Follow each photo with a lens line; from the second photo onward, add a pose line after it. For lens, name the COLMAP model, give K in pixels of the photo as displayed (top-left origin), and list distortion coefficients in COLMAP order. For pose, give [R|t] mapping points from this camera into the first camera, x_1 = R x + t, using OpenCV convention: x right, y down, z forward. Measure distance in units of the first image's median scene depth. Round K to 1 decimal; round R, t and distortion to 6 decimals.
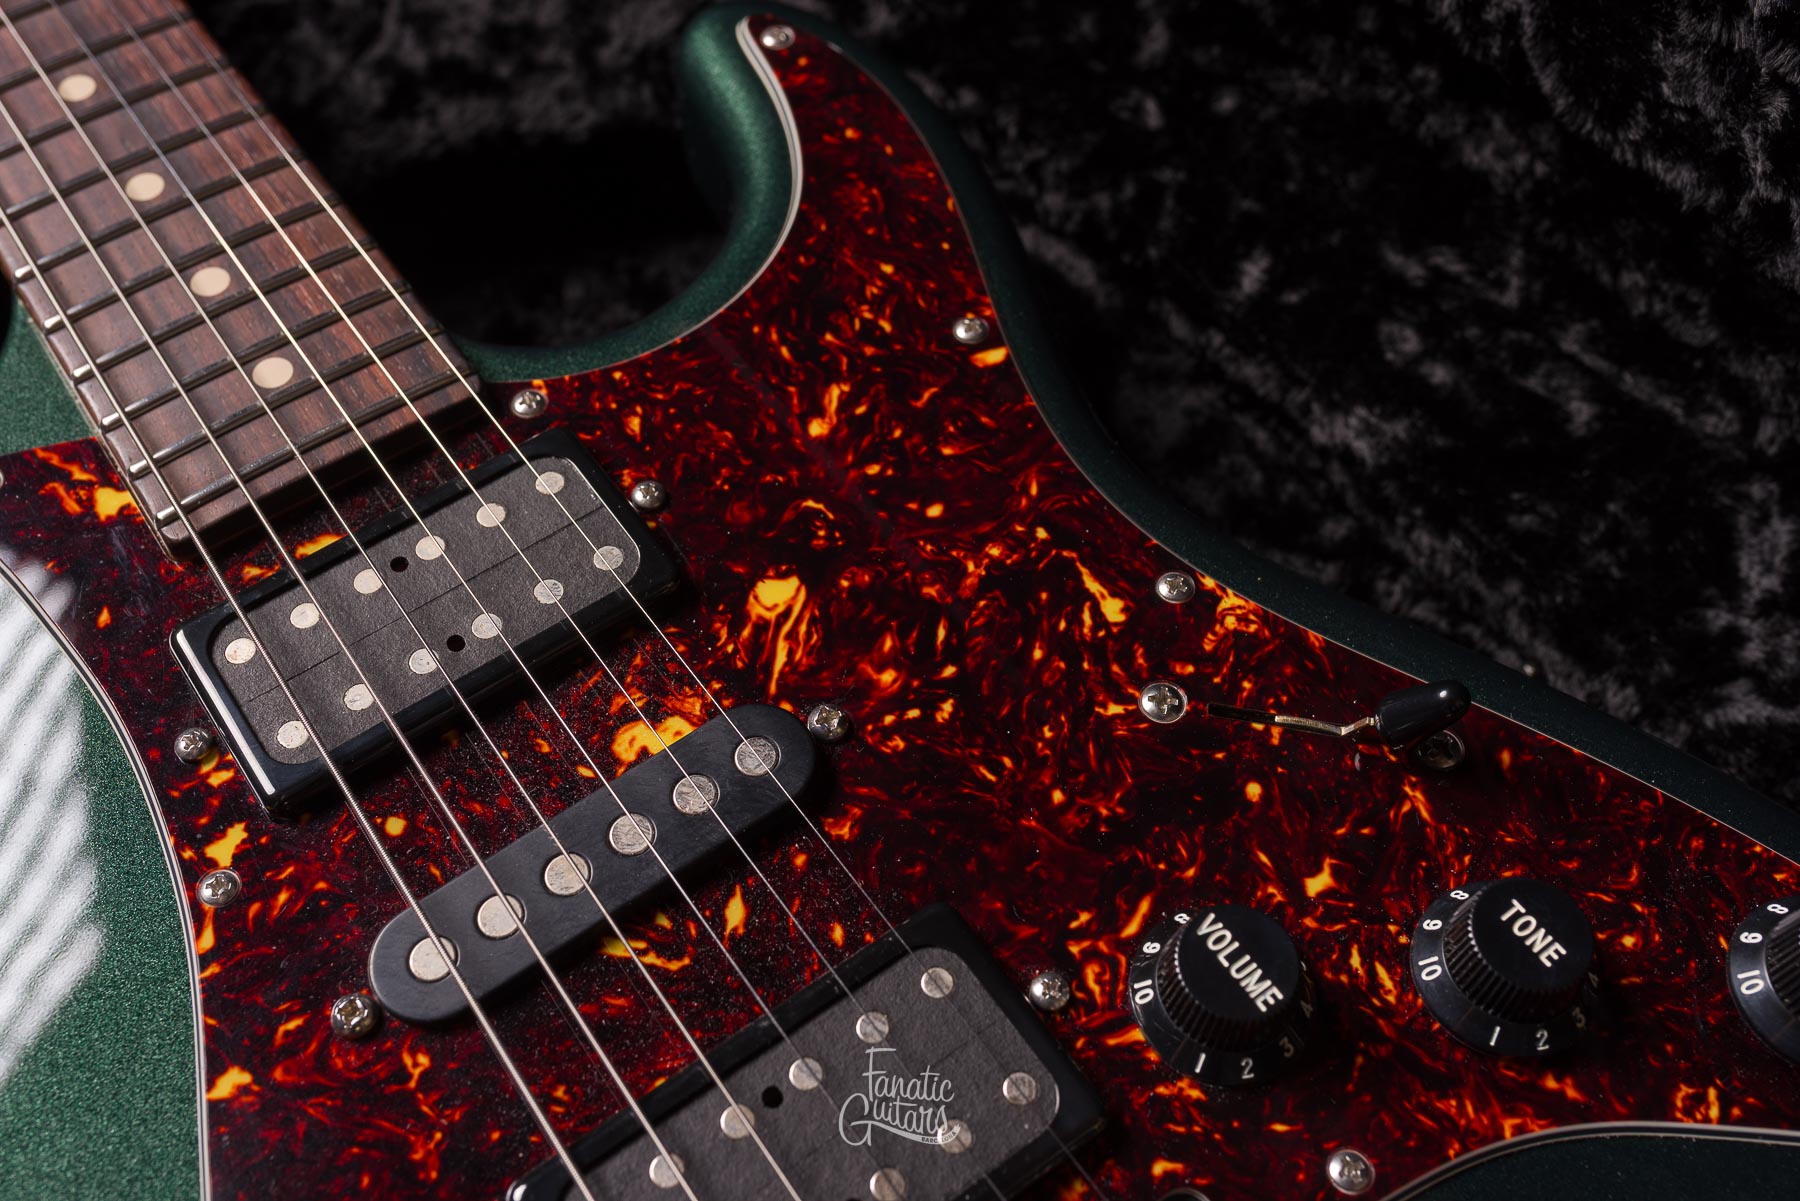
lens RADIAL K [[1816.8, 0, 900.0], [0, 1816.8, 600.5], [0, 0, 1]] dist [-0.000137, -0.000267]
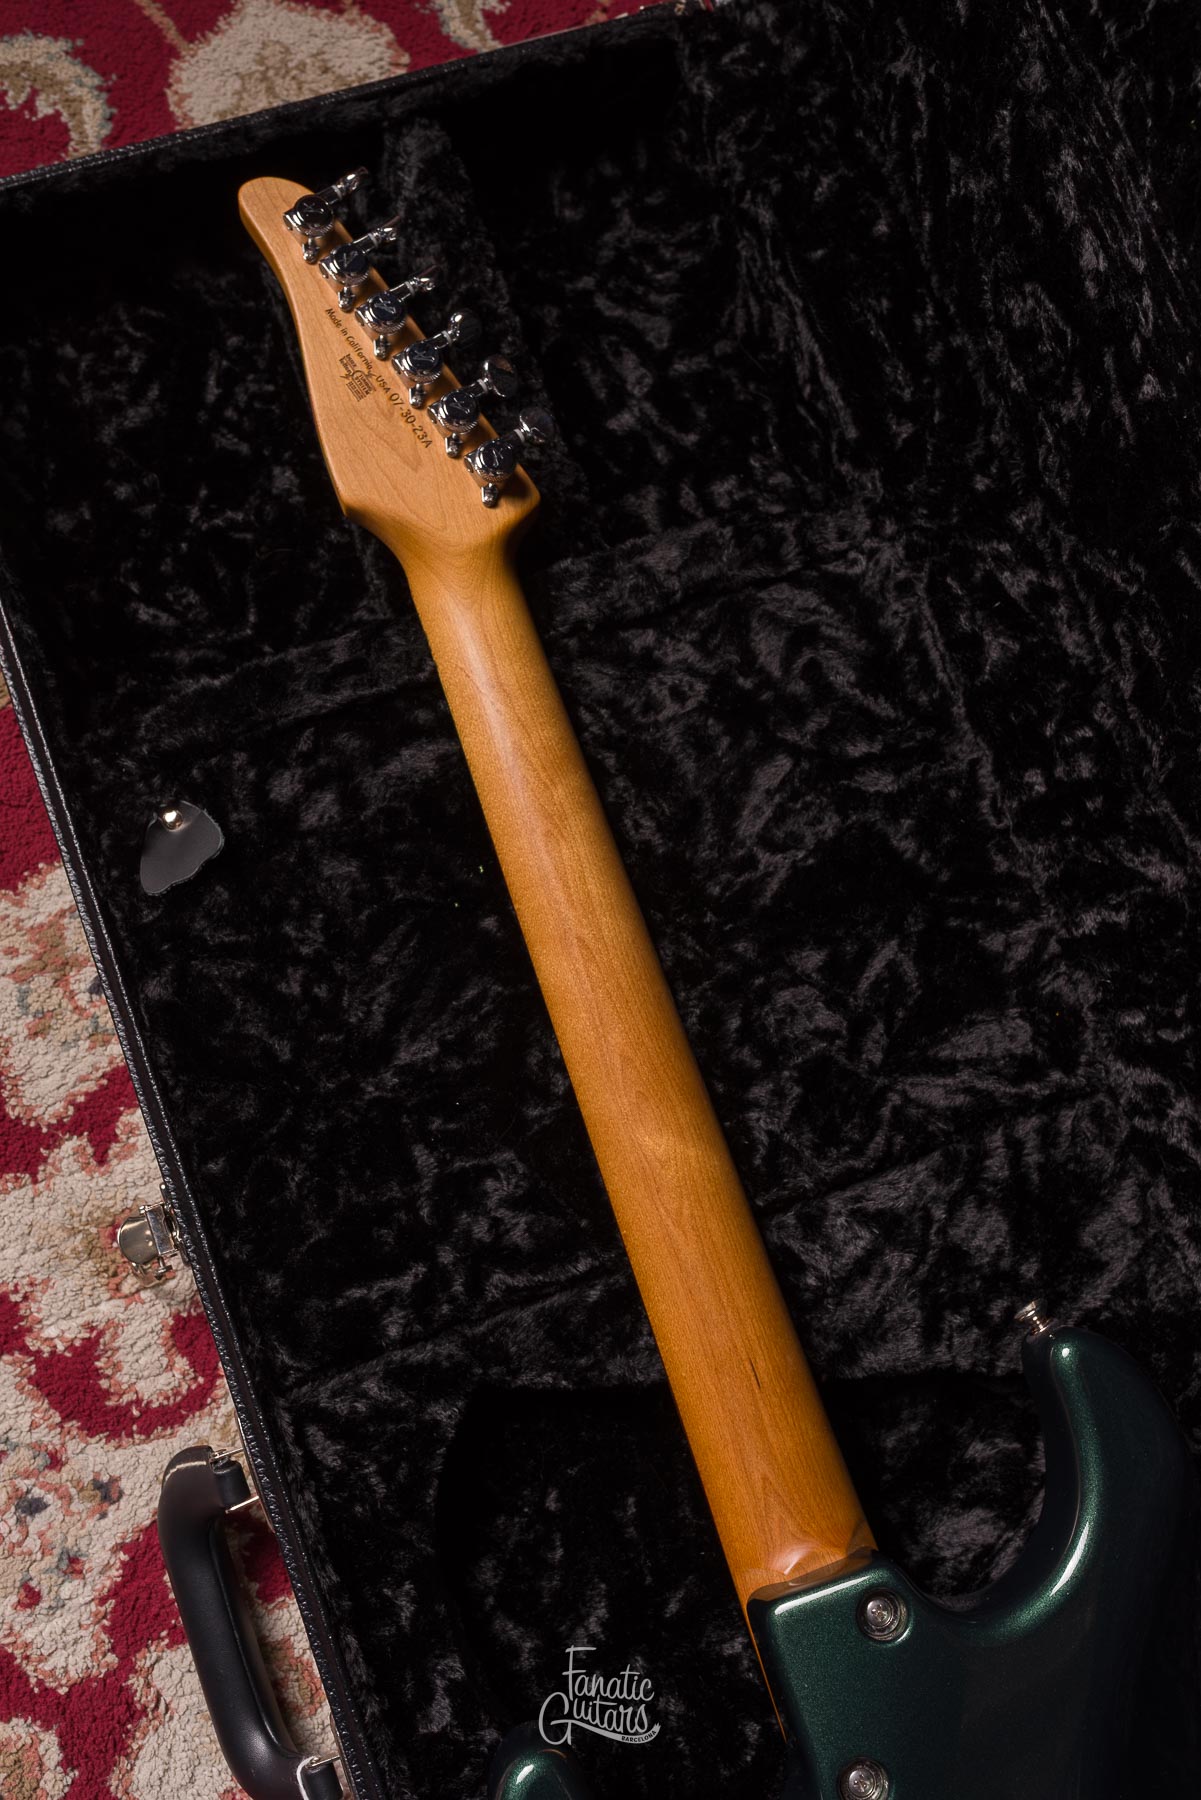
lens RADIAL K [[1746.1, 0, 600.5], [0, 1746.1, 900.0], [0, 0, 1]] dist [0.004235, -0.007945]
pose [[0.956994, 0.290092, -0.002991, -1.007274], [-0.271114, 0.897963, 0.346640, -1.631978], [0.103244, -0.330921, 0.937993, -0.572900]]
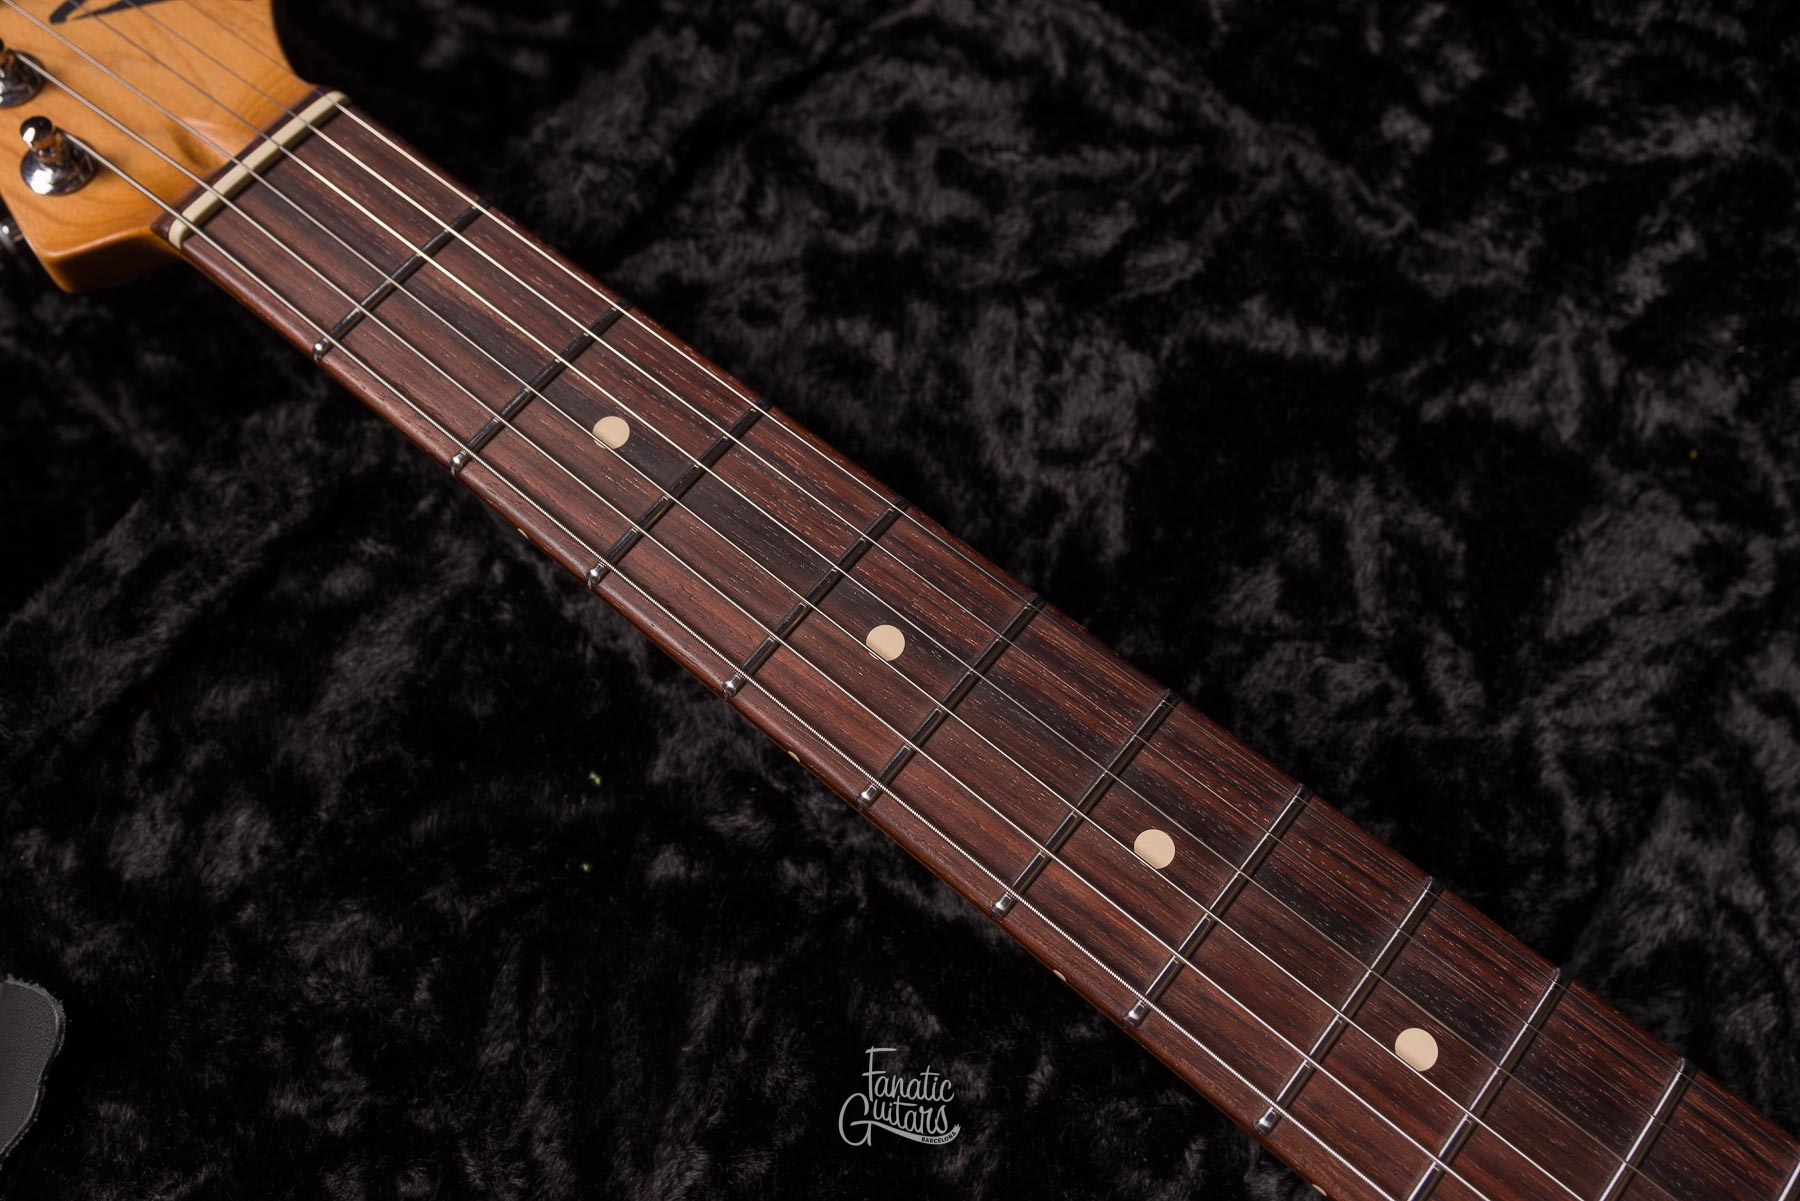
lens RADIAL K [[1821.3, 0, 900.0], [0, 1821.3, 600.5], [0, 0, 1]] dist [-0.000808, 0.000091]
pose [[0.966237, -0.237005, 0.101064, -1.082111], [0.217248, 0.960305, 0.174976, -1.075024], [-0.138523, -0.147113, 0.979372, 0.480955]]
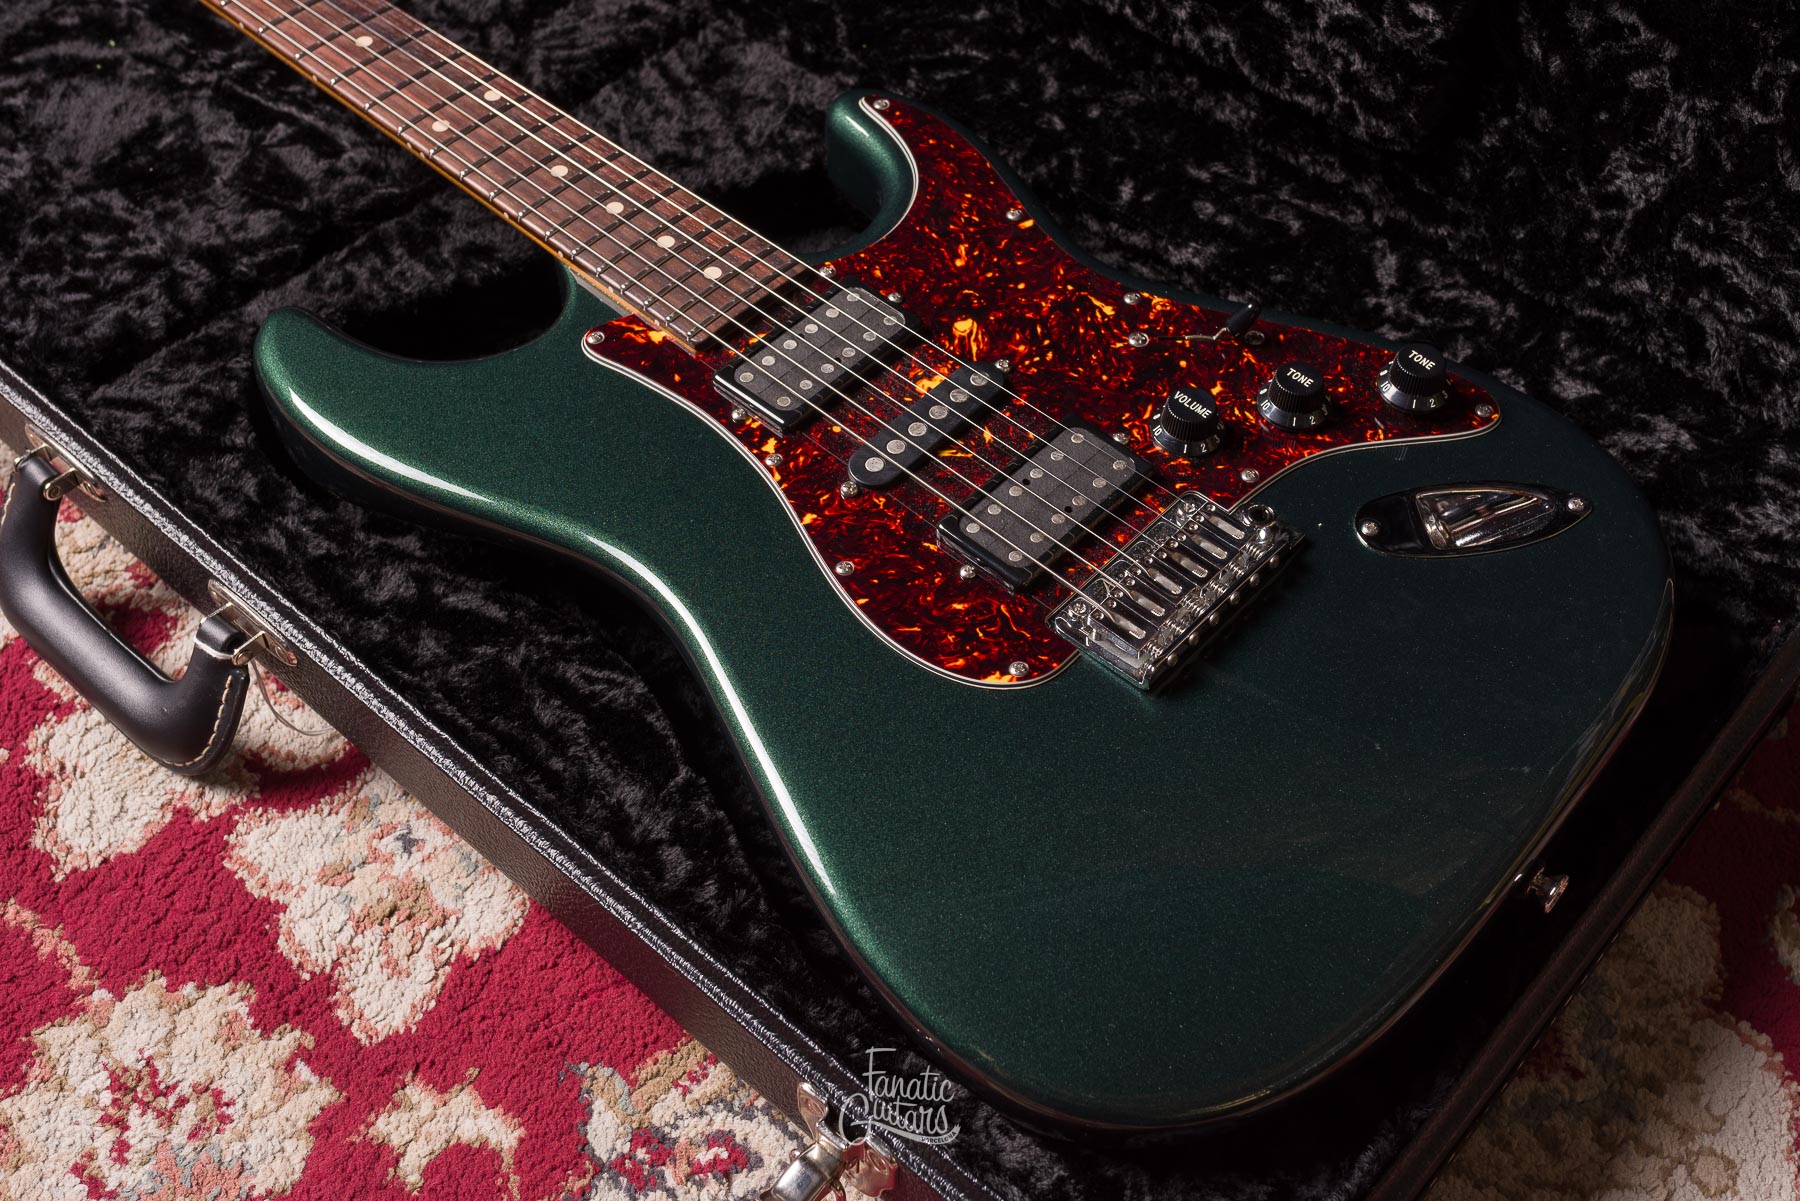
lens RADIAL K [[1985.2, 0, 965.3], [0, 1985.2, 601.1], [0, 0, 1]] dist [-0.003012, 0.006929]
pose [[0.975677, -0.168776, 0.139893, -0.473337], [0.181404, 0.979902, -0.082971, 0.541213], [-0.123078, 0.106330, 0.986684, -1.419564]]
